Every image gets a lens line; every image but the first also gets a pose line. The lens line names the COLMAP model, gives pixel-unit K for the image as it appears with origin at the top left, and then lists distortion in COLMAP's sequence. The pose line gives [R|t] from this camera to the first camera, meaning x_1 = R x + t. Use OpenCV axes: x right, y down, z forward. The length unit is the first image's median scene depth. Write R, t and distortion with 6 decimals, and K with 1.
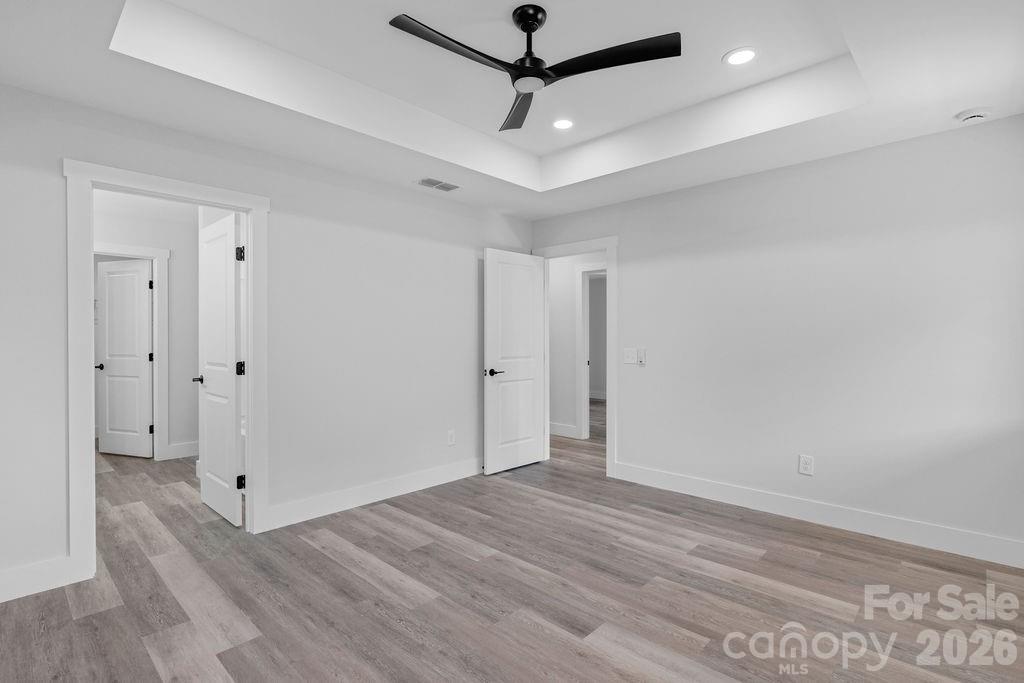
lens RADIAL K [[491.4, 0, 512.0], [0, 491.4, 341.5], [0, 0, 1]] dist [-0.000845, -0.000054]
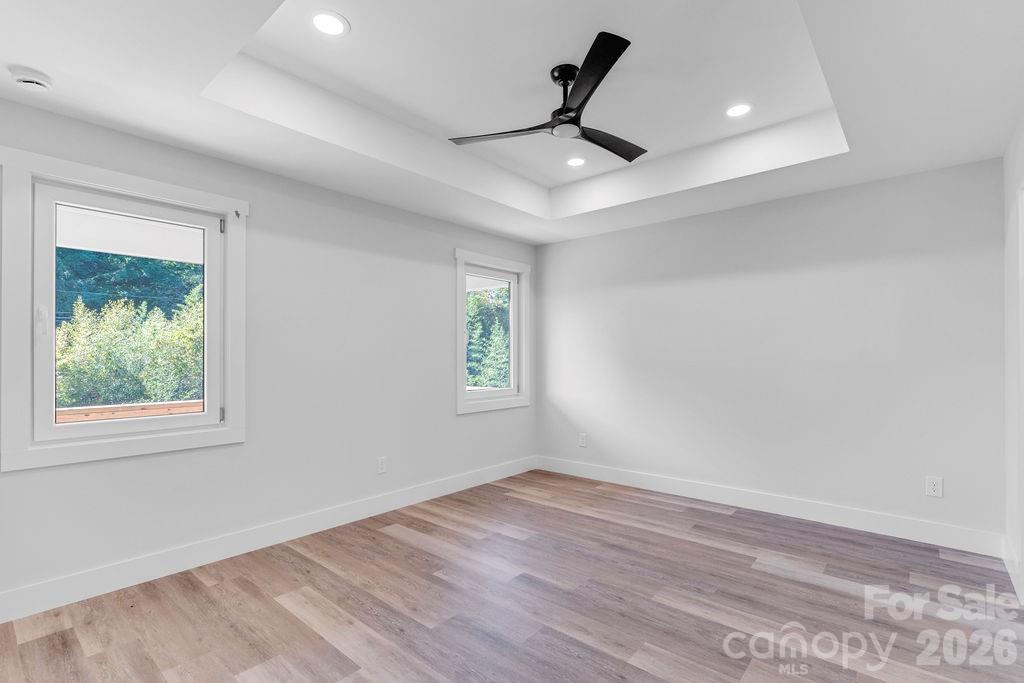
lens RADIAL K [[491.4, 0, 512.0], [0, 491.4, 341.5], [0, 0, 1]] dist [-0.000845, -0.000054]
pose [[-0.998790, 0.000907, -0.049175, 0.209097], [0.001804, 0.999833, -0.018194, -0.022983], [0.049150, -0.018261, -0.998624, 2.057185]]
